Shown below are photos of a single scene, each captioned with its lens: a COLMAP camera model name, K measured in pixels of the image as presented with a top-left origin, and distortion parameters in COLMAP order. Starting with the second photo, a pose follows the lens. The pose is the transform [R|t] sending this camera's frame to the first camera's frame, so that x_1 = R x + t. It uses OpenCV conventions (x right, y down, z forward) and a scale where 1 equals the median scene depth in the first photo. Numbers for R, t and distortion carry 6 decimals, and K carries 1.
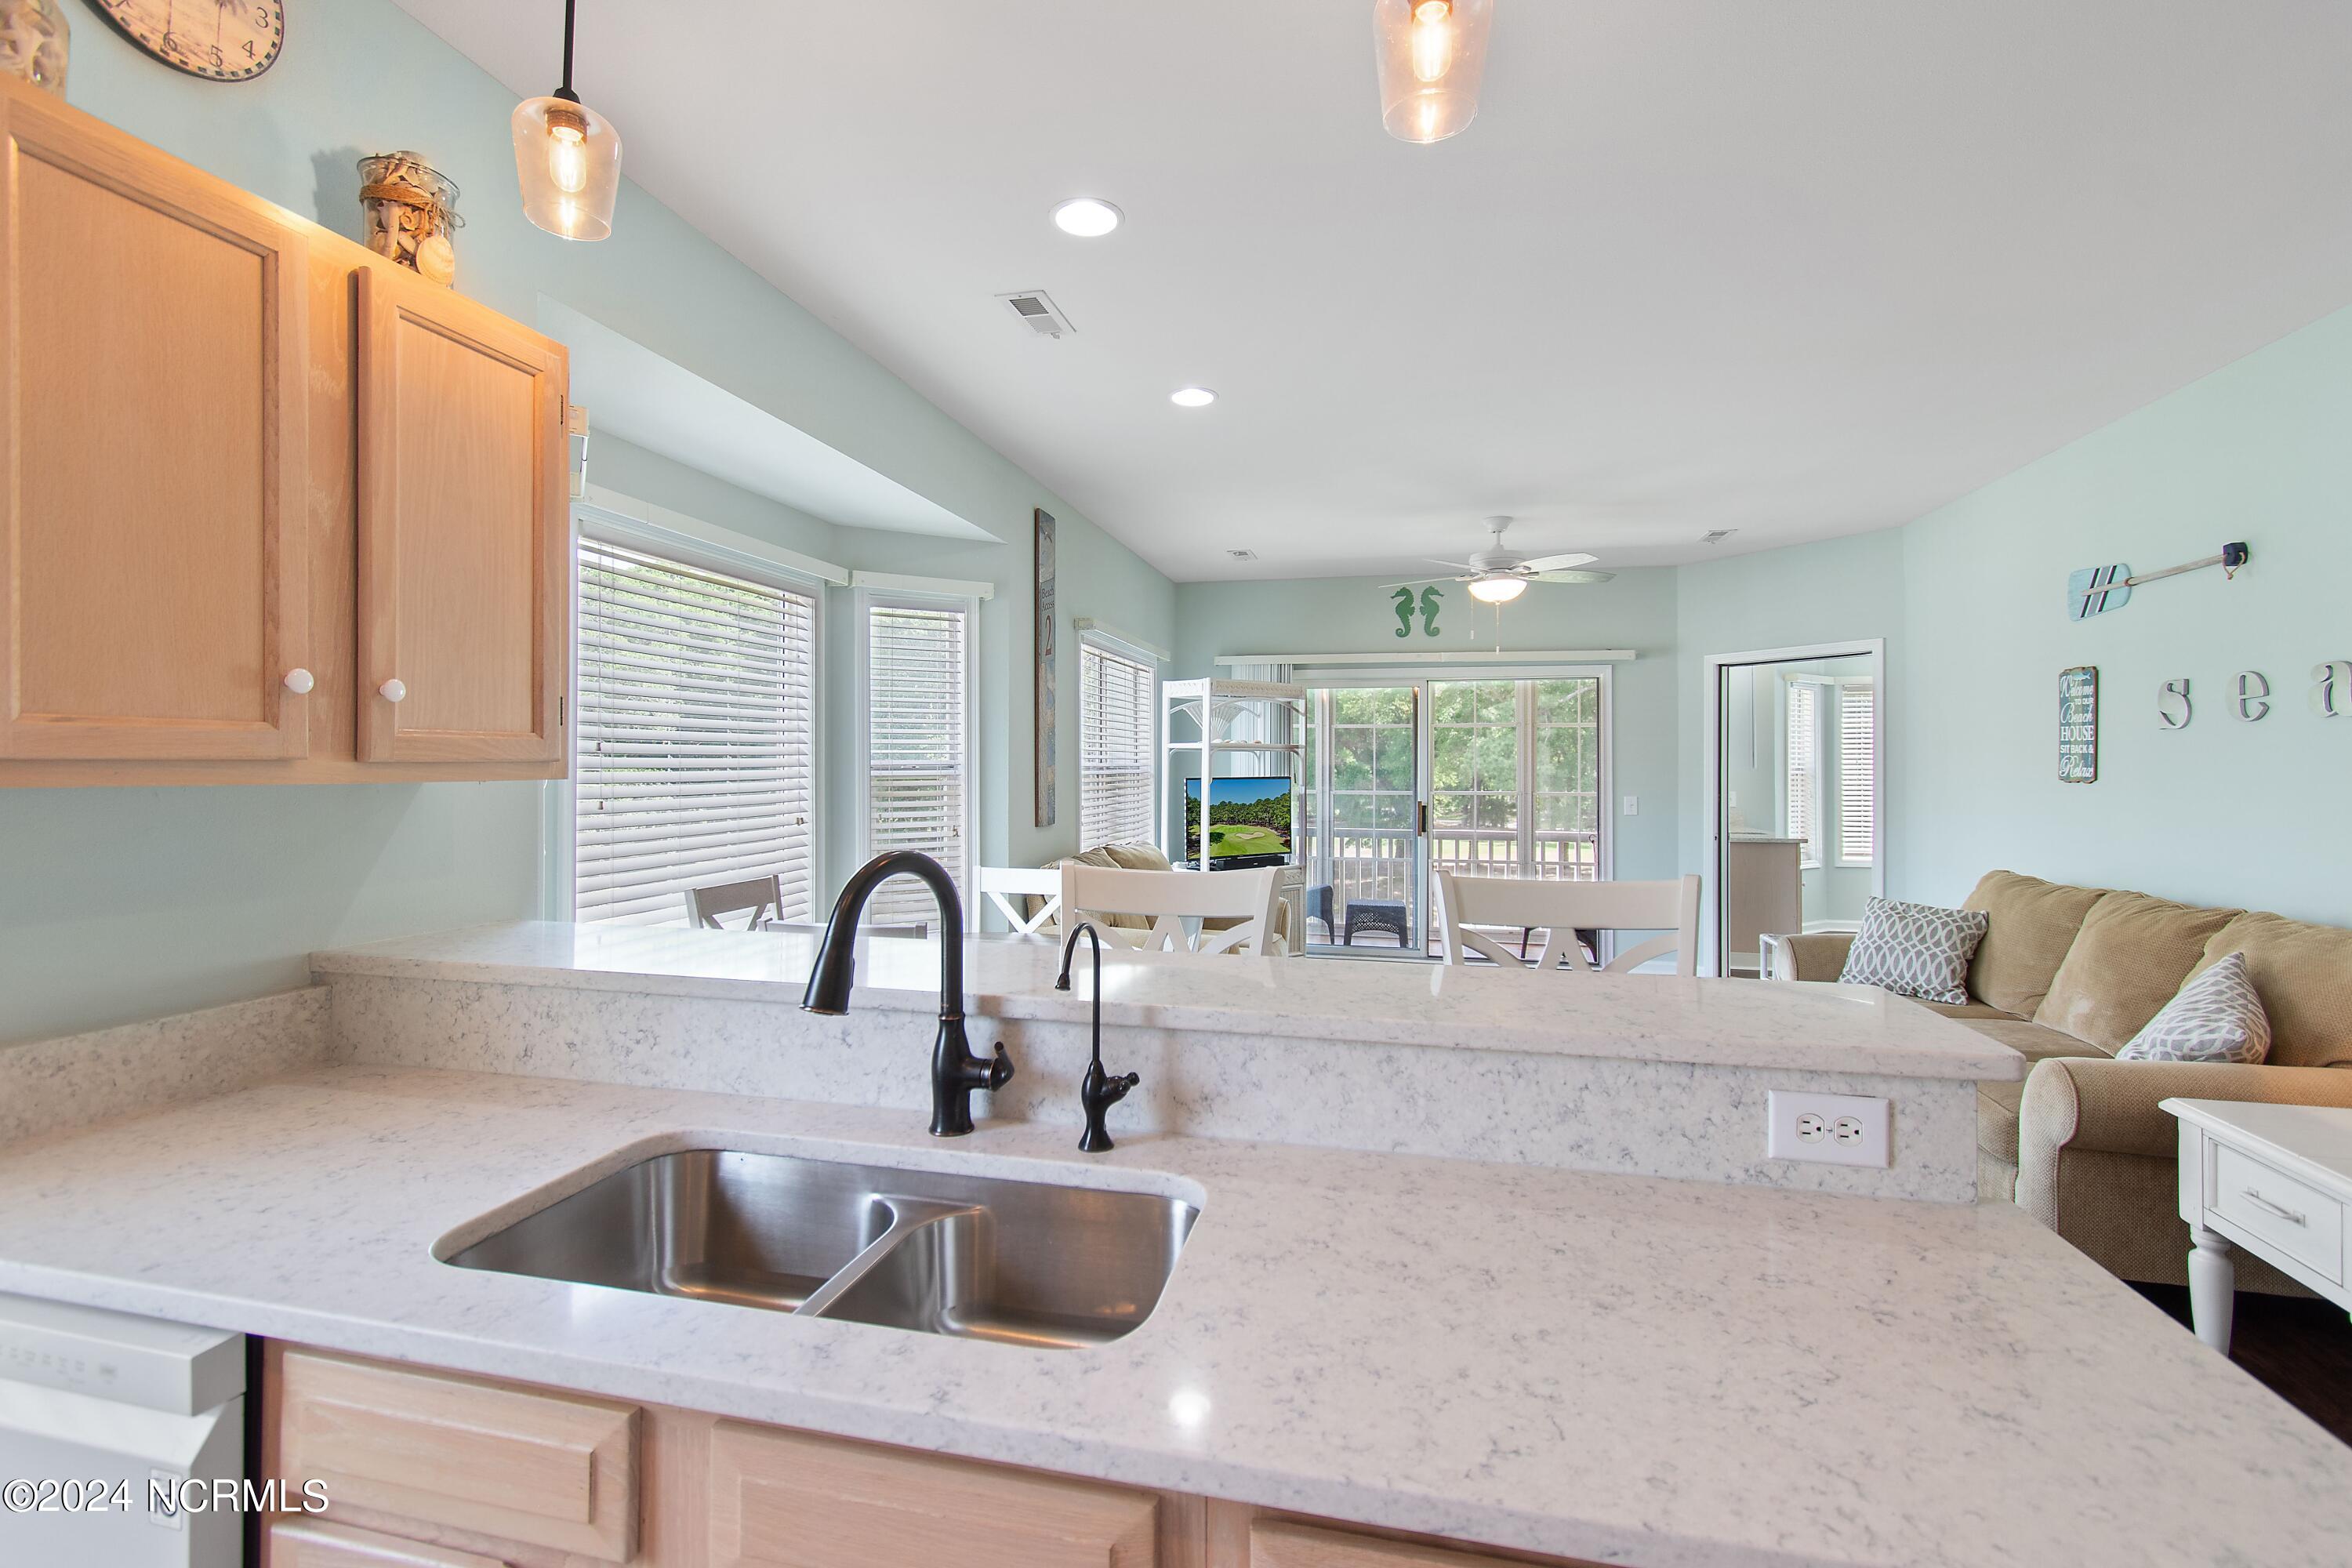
lens RADIAL K [[1042.2, 0, 1174.2], [0, 1042.2, 766.3], [0, 0, 1]] dist [0.004952, -0.002857]
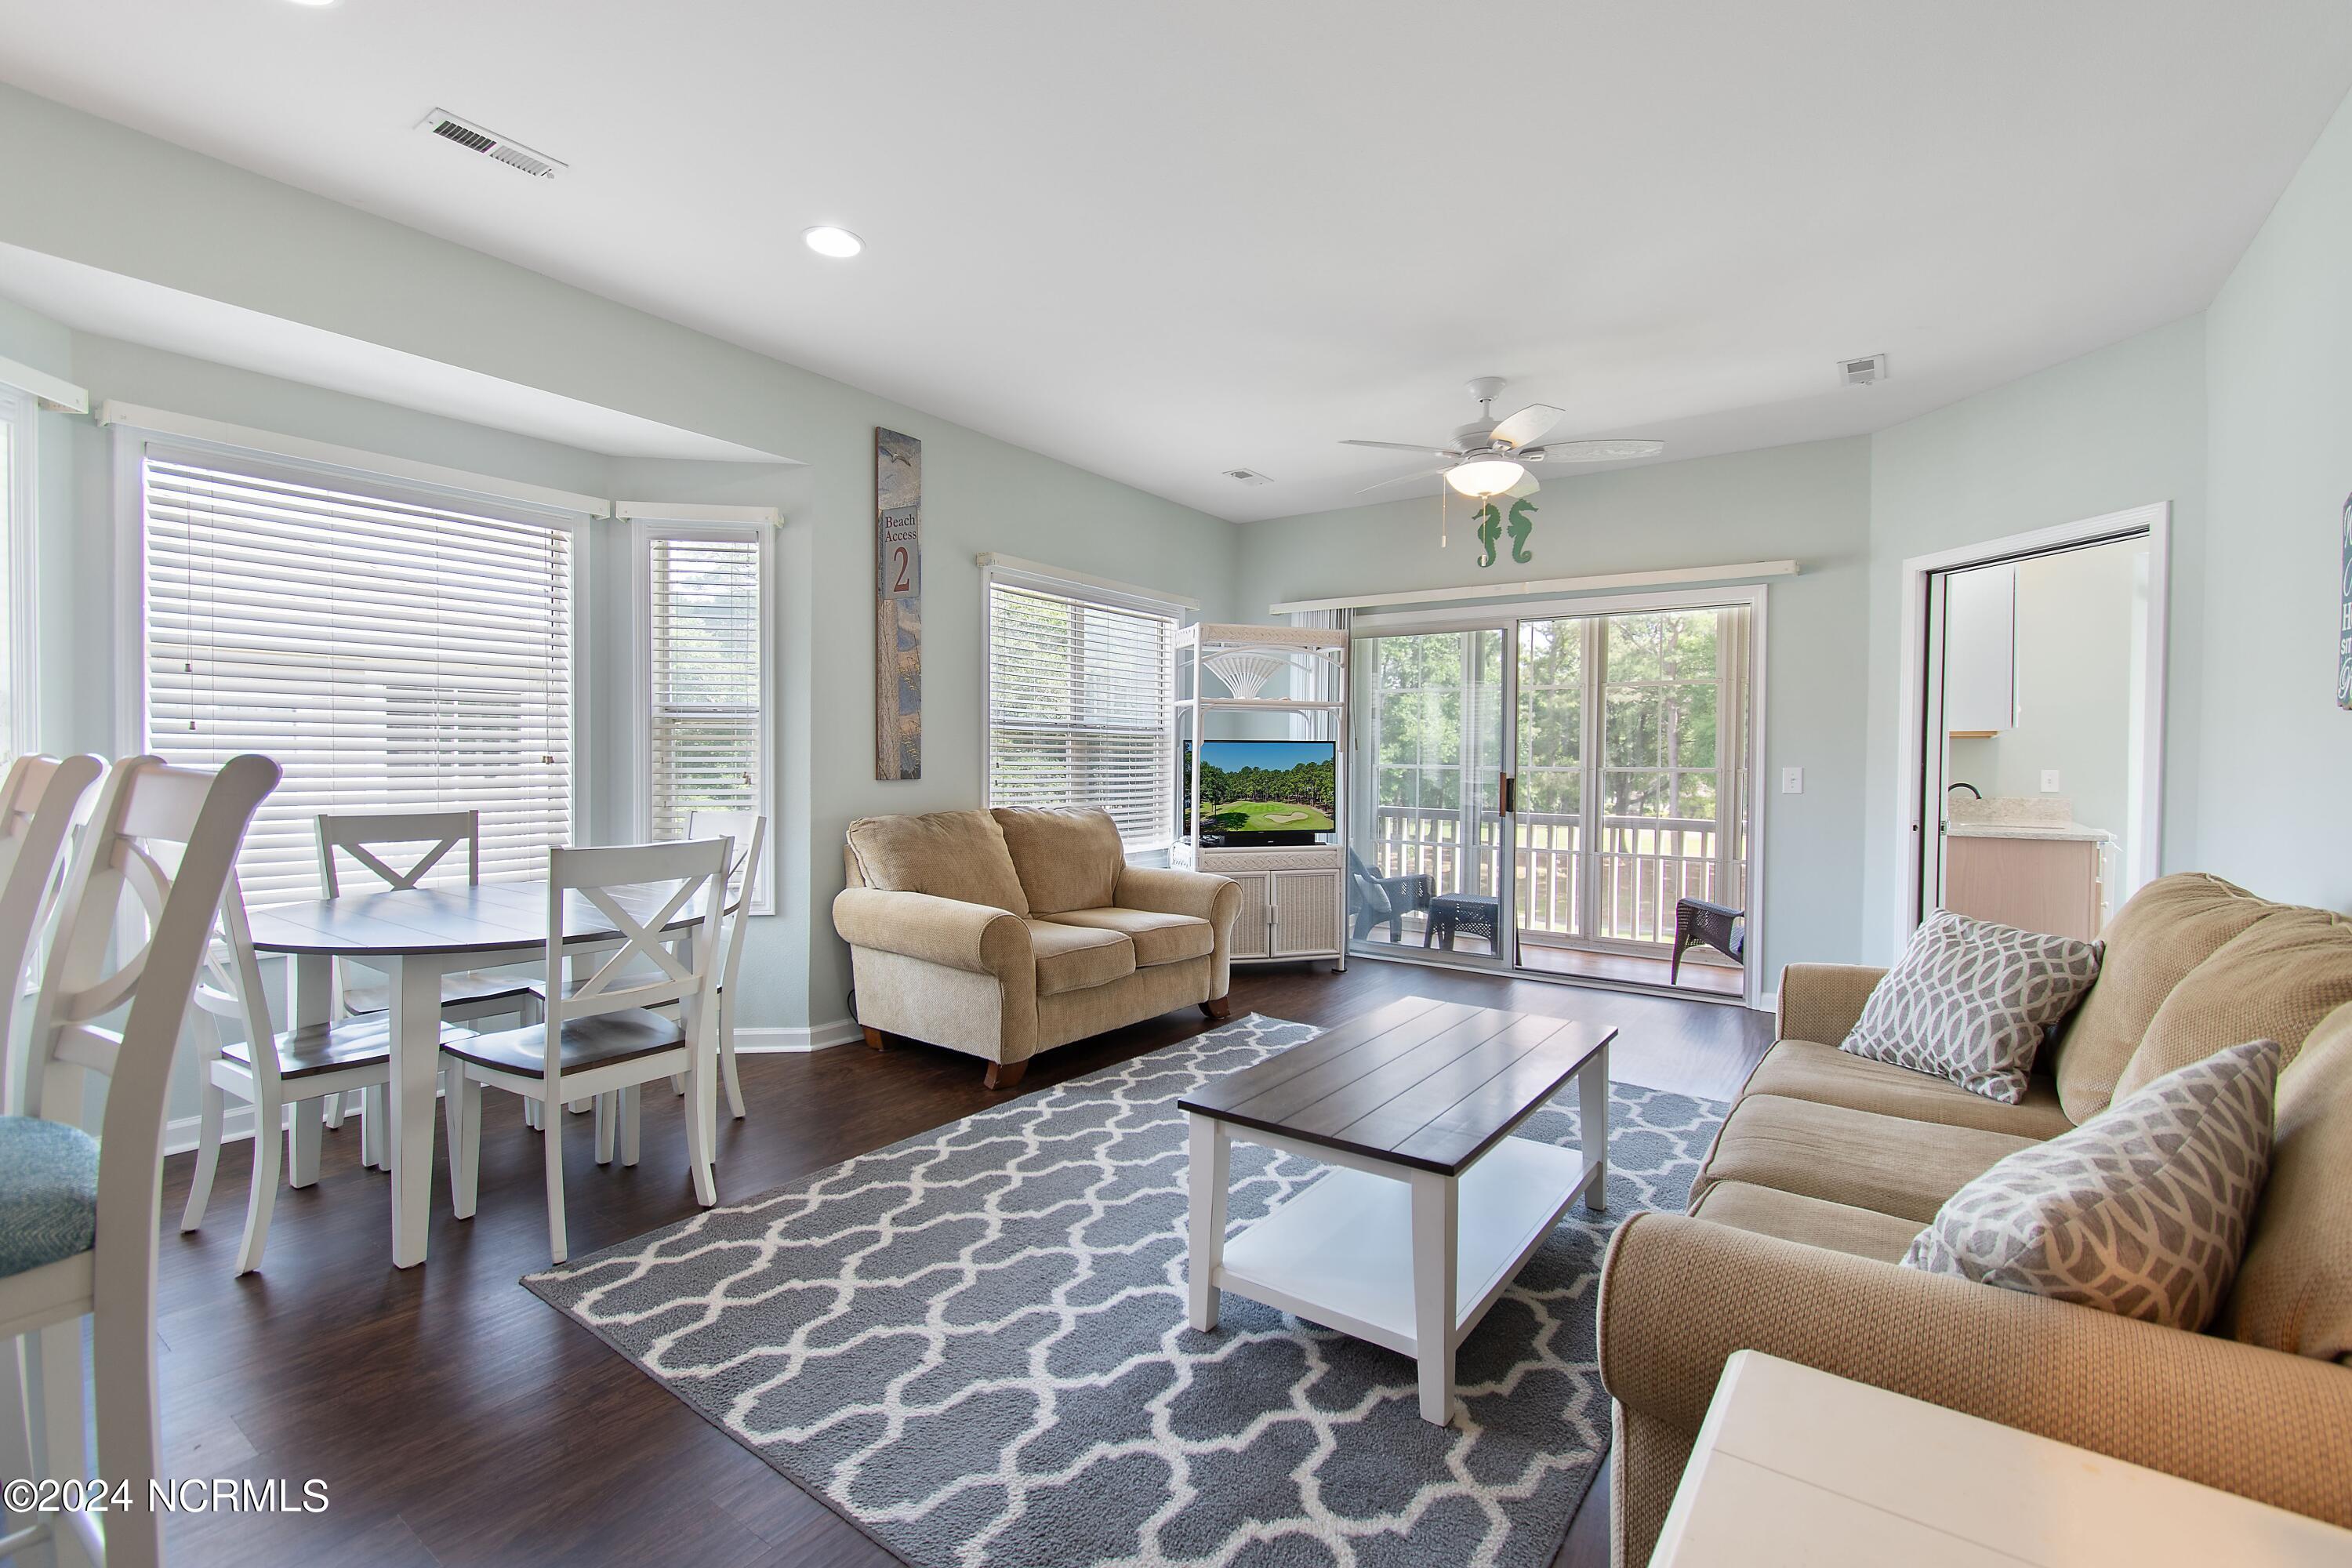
lens RADIAL K [[1025.5, 0, 1169.6], [0, 1025.5, 785.5], [0, 0, 1]] dist [0.001929, -0.000309]
pose [[0.922213, 0.015986, -0.386351, 0.563325], [-0.007815, 0.999712, 0.022712, 0.051379], [0.386603, -0.017926, 0.922072, 0.333574]]
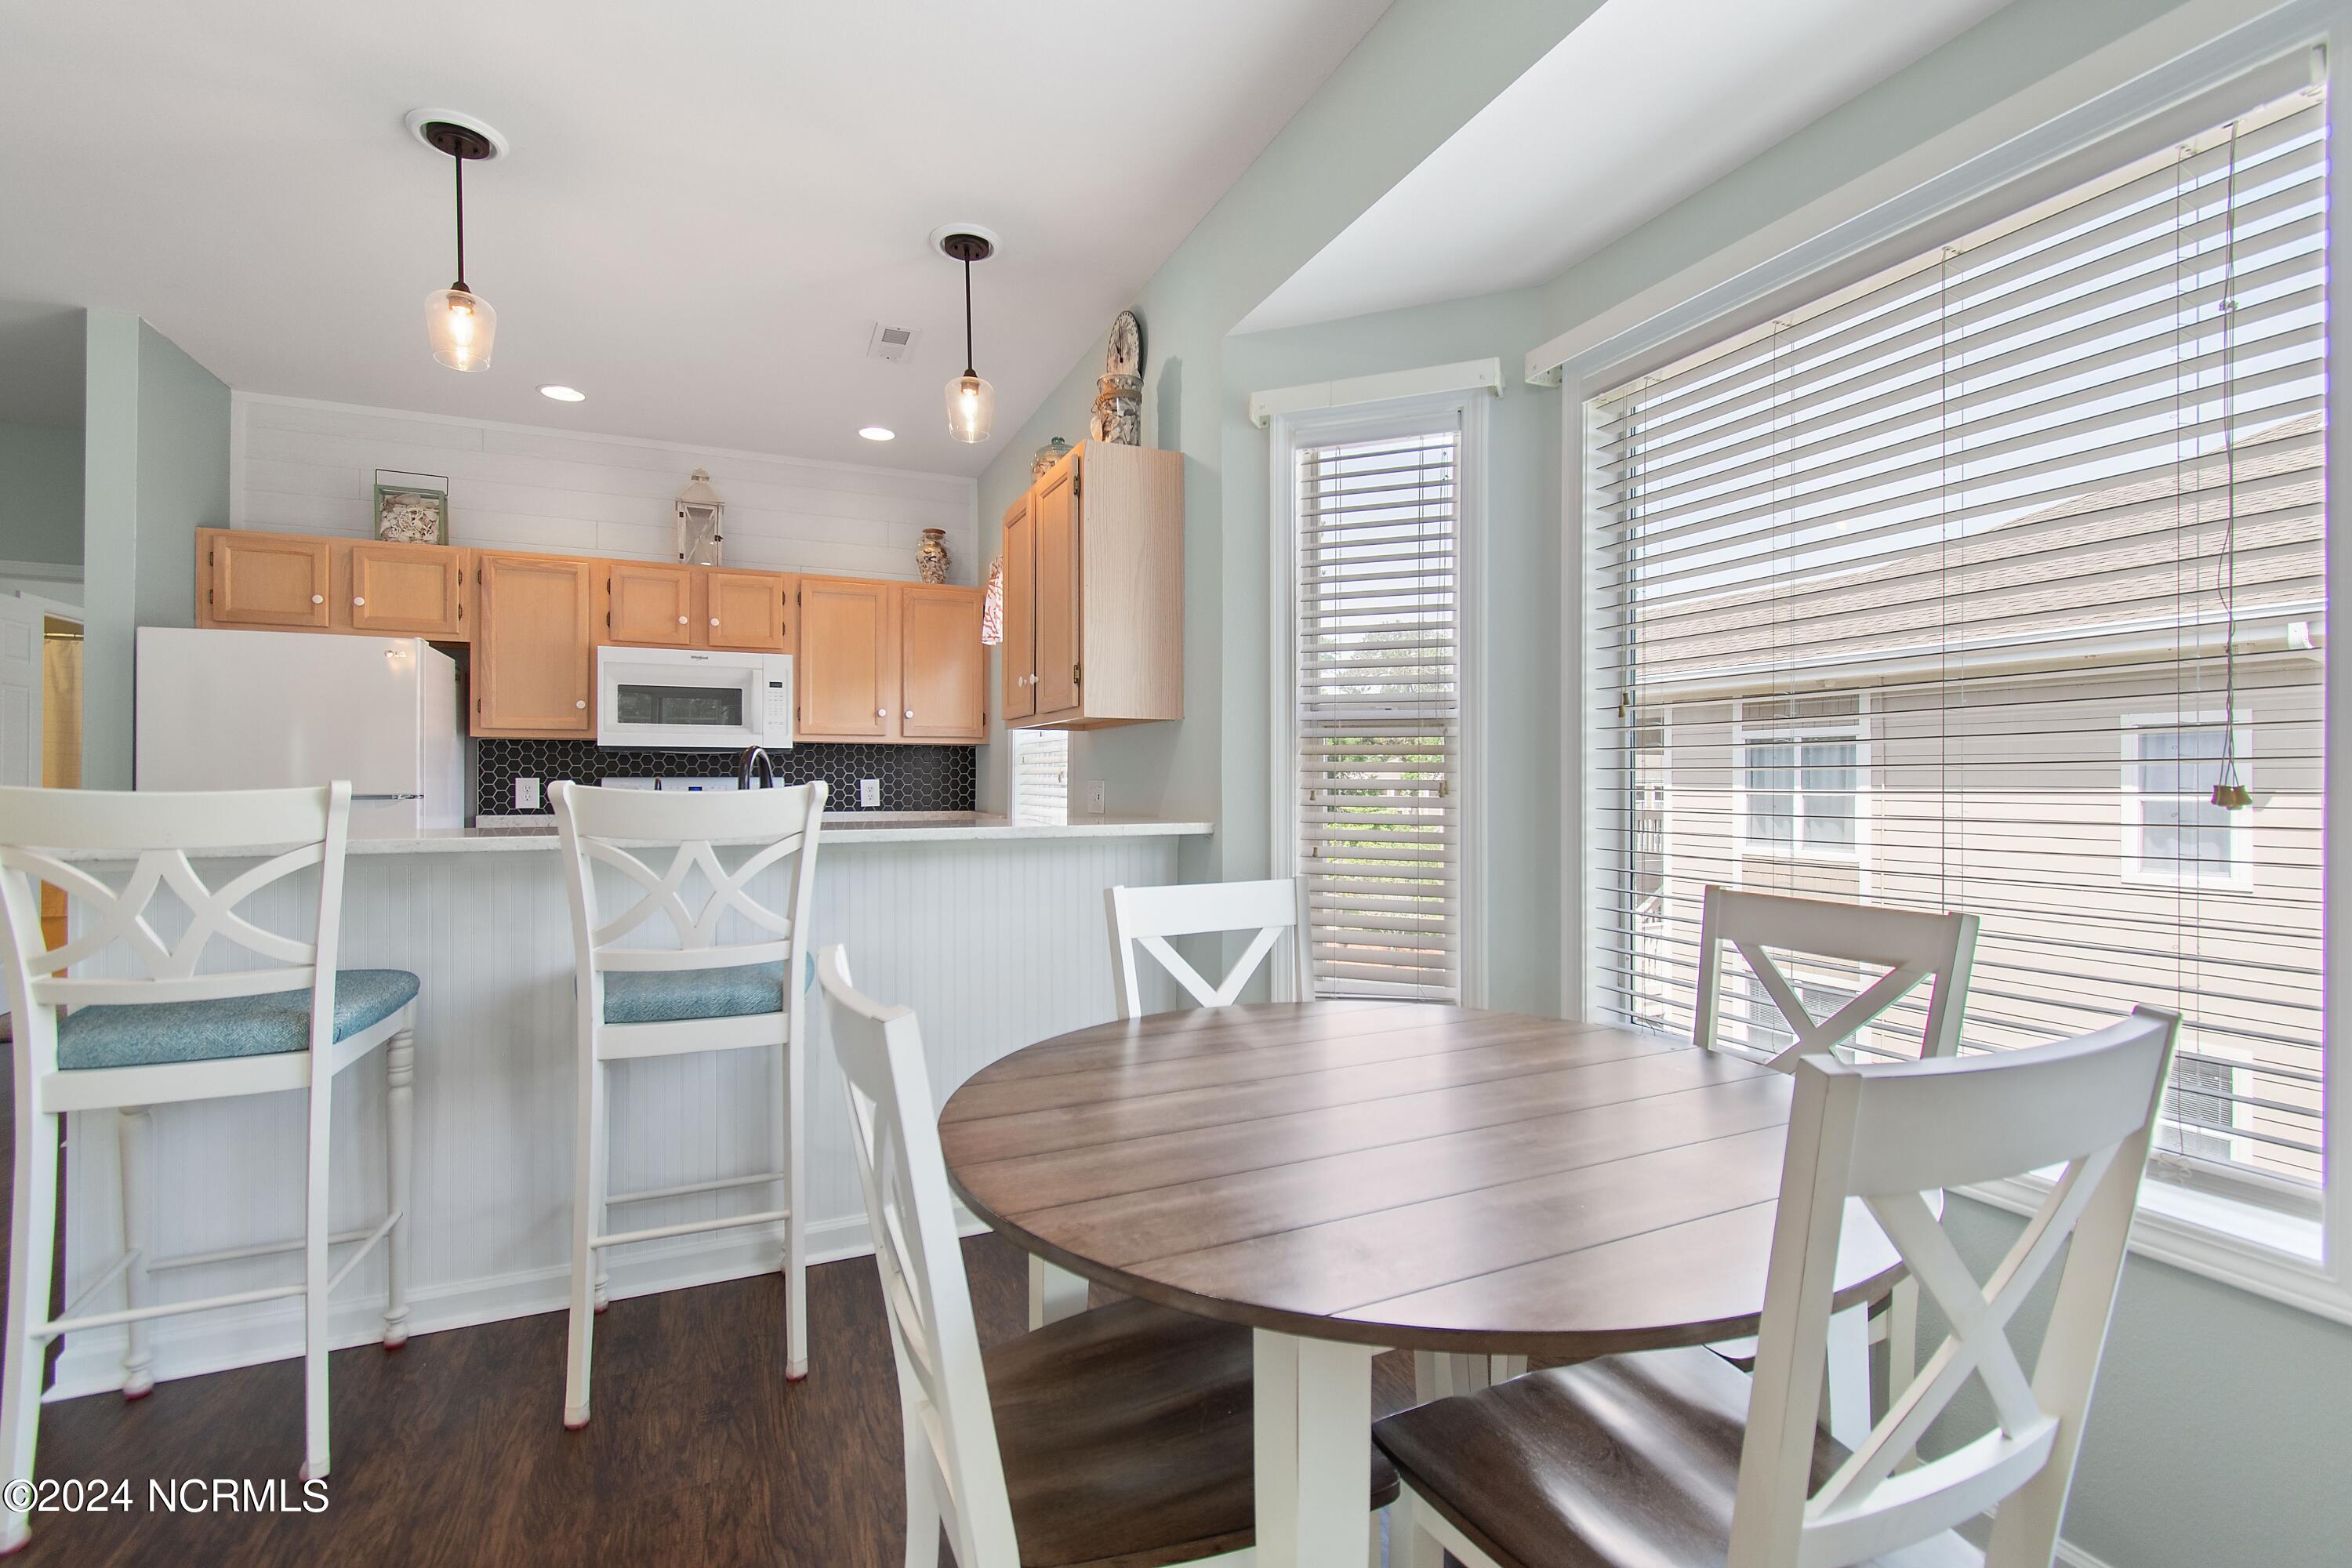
lens RADIAL K [[1042.2, 0, 1174.2], [0, 1042.2, 766.3], [0, 0, 1]] dist [0.004952, -0.002857]
pose [[-0.796040, -0.010512, -0.605153, 0.114562], [-0.003221, 0.999909, -0.013132, 0.049090], [0.605236, -0.008504, -0.796001, 1.074586]]
